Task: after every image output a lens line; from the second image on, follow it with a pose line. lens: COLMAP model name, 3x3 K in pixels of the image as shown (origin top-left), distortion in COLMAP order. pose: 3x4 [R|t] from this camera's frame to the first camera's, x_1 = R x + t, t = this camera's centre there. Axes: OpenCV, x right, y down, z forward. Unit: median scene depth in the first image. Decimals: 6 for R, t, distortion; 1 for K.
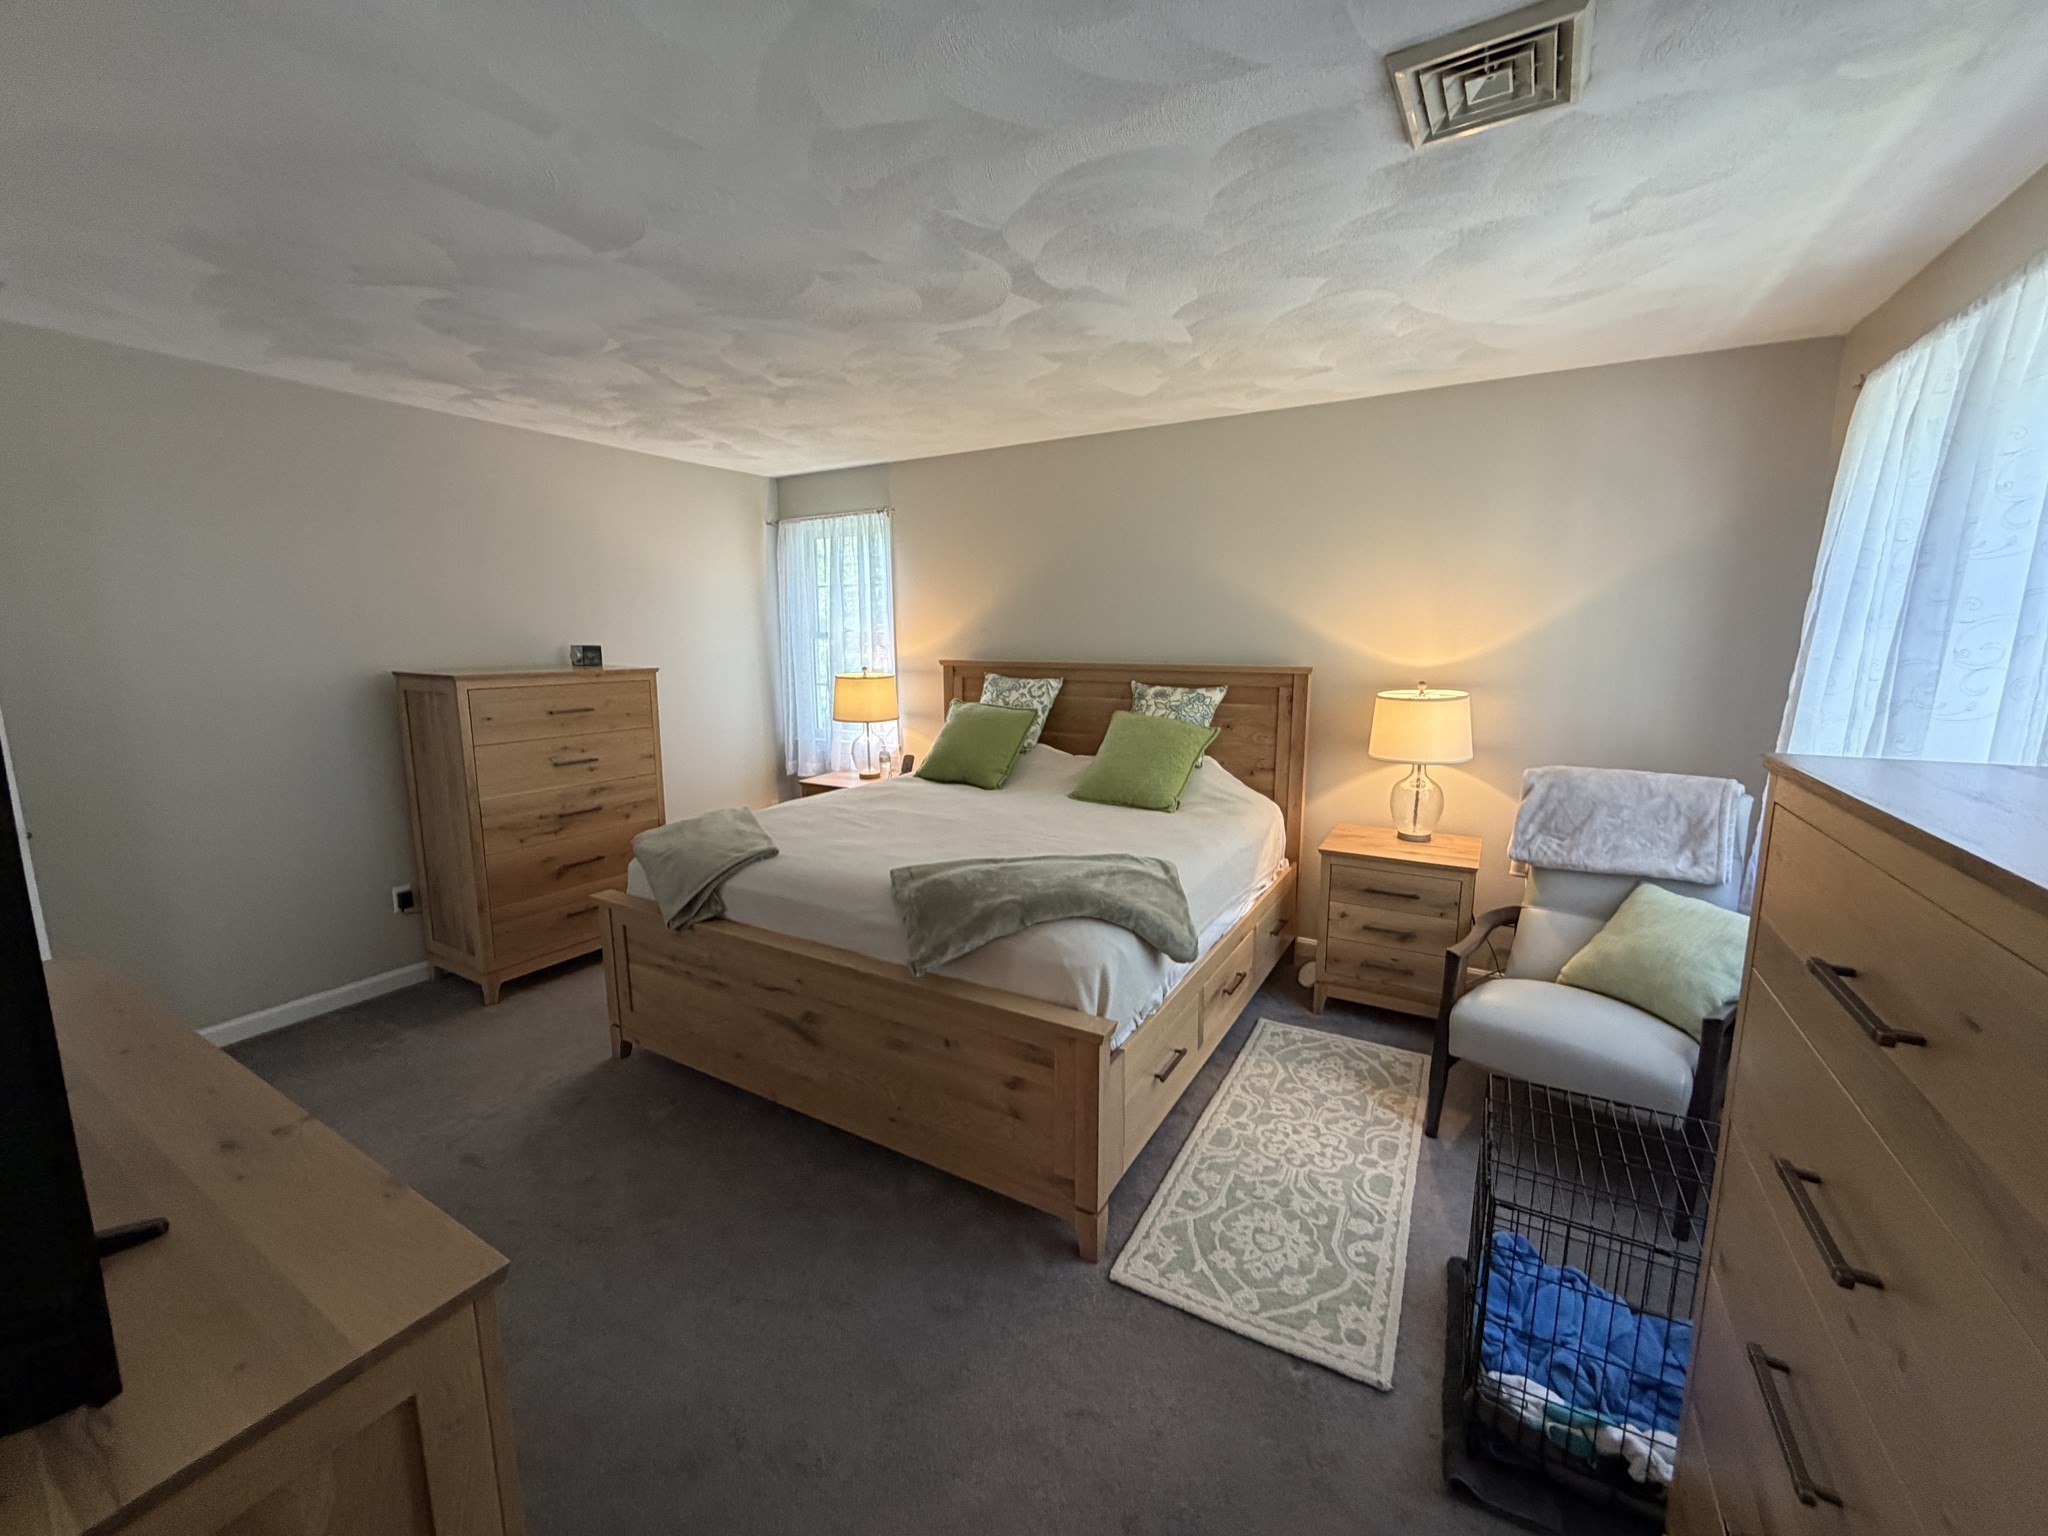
lens RADIAL K [[819.8, 0, 1023.6], [0, 819.8, 769.7], [0, 0, 1]] dist [-0.000442, 0.001088]
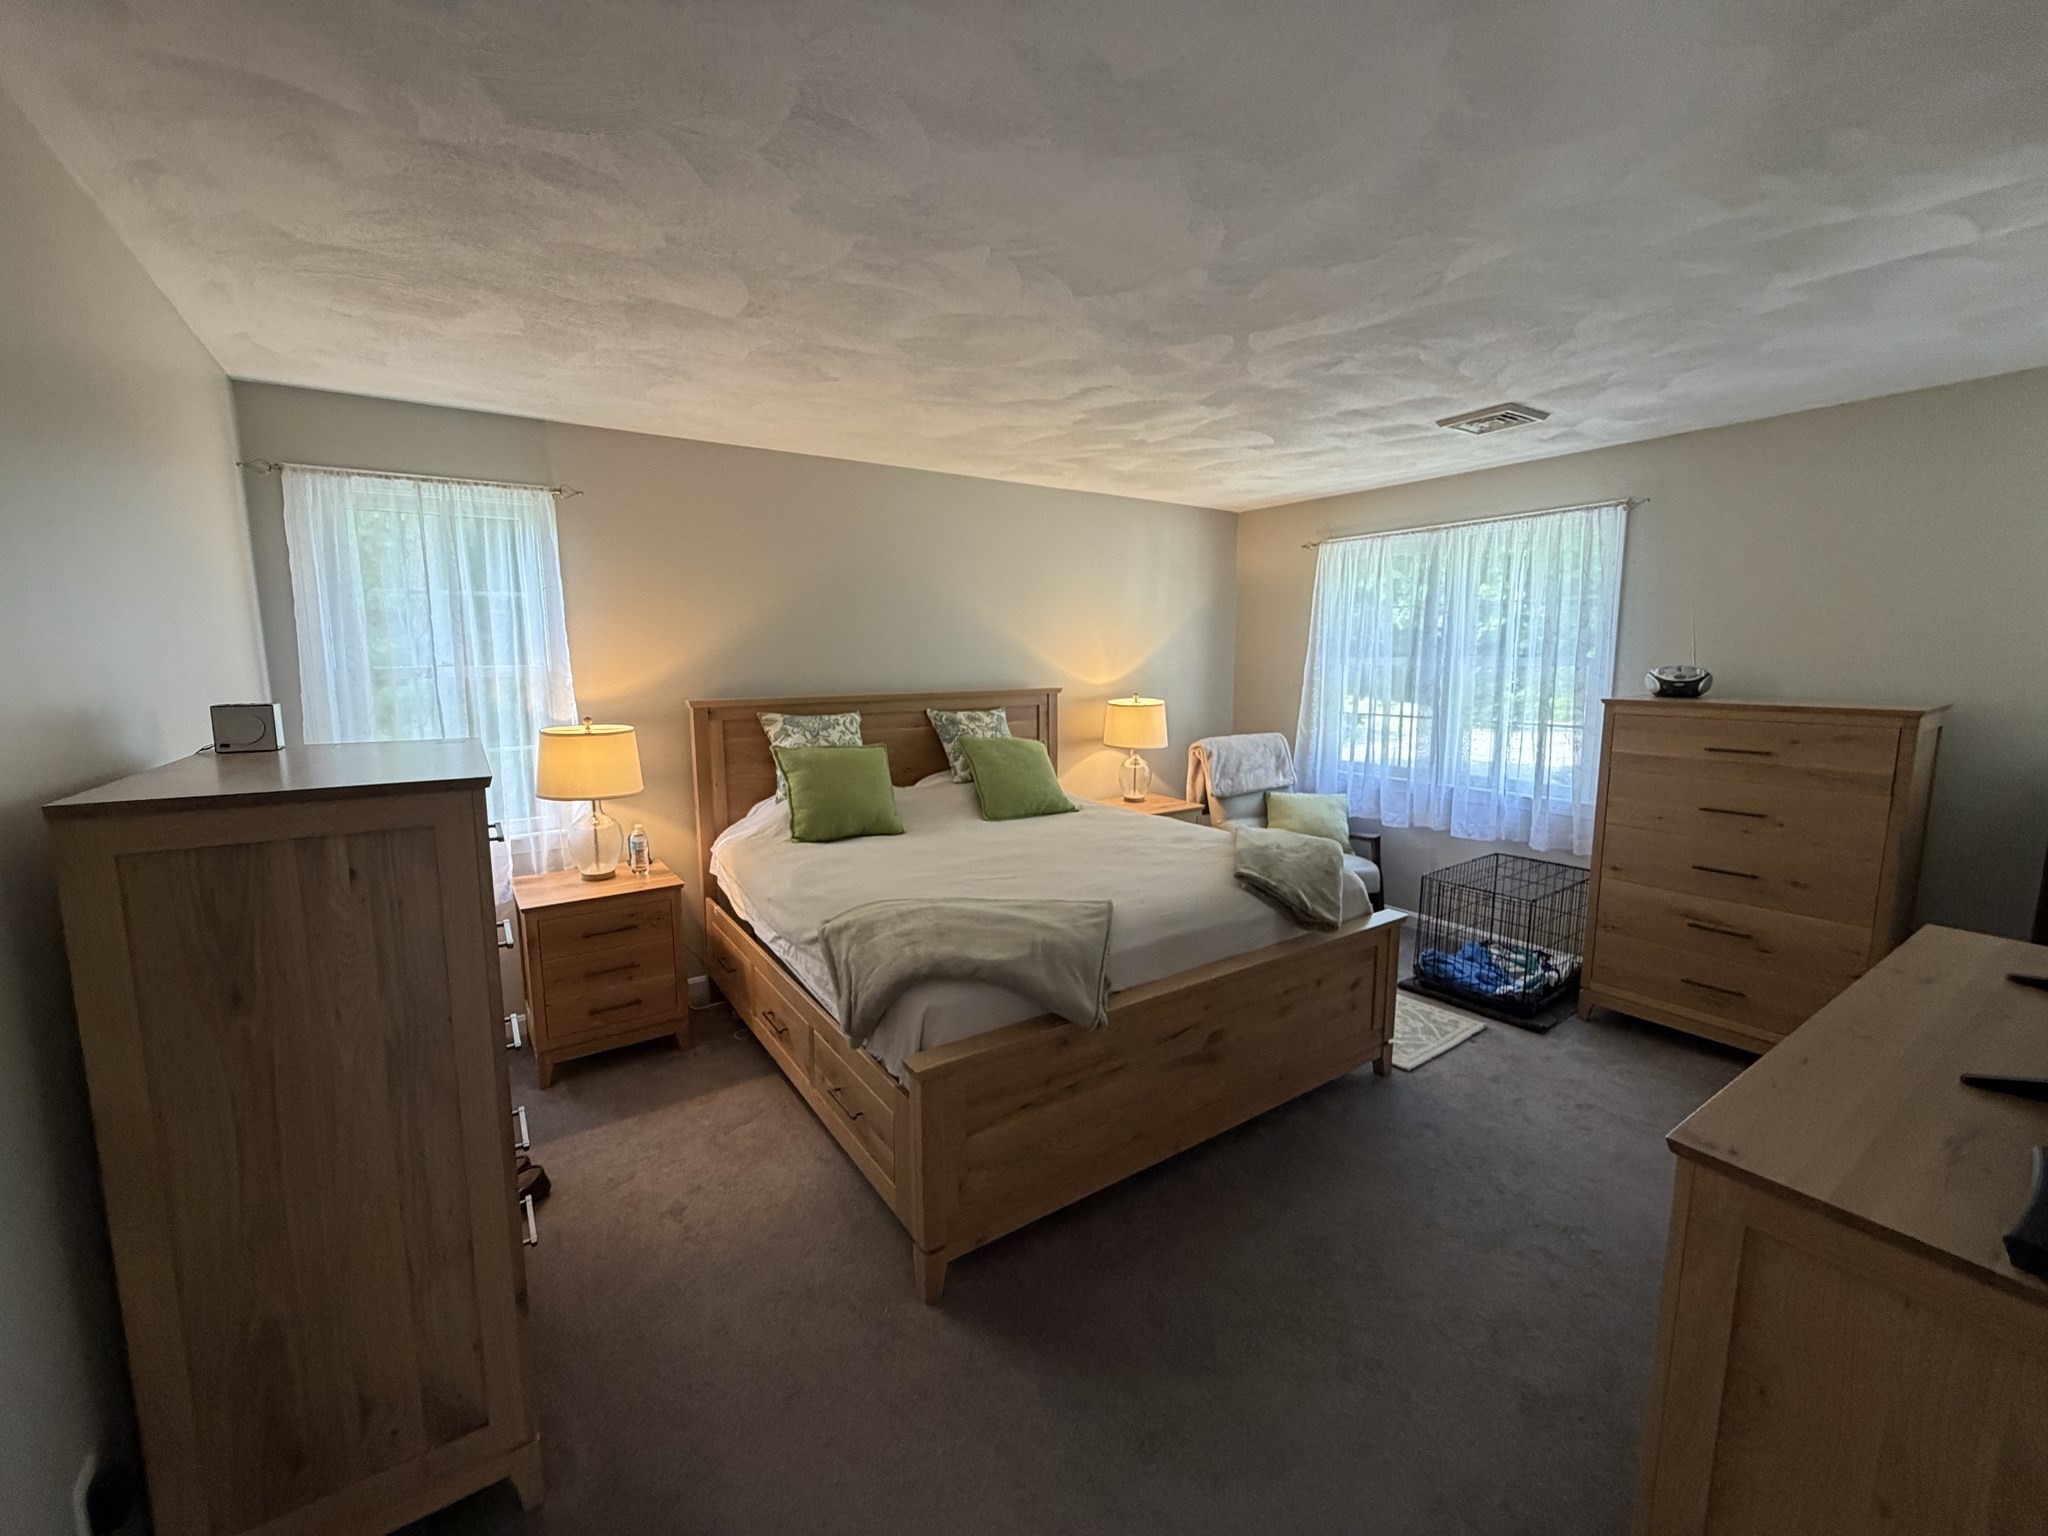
lens RADIAL K [[819.8, 0, 1030.6], [0, 819.8, 762.2], [0, 0, 1]] dist [-0.000442, 0.001088]
pose [[0.421711, -0.118365, 0.898971, -0.785693], [0.157791, 0.985895, 0.055790, -0.082411], [-0.892895, 0.118323, 0.434440, 0.457928]]
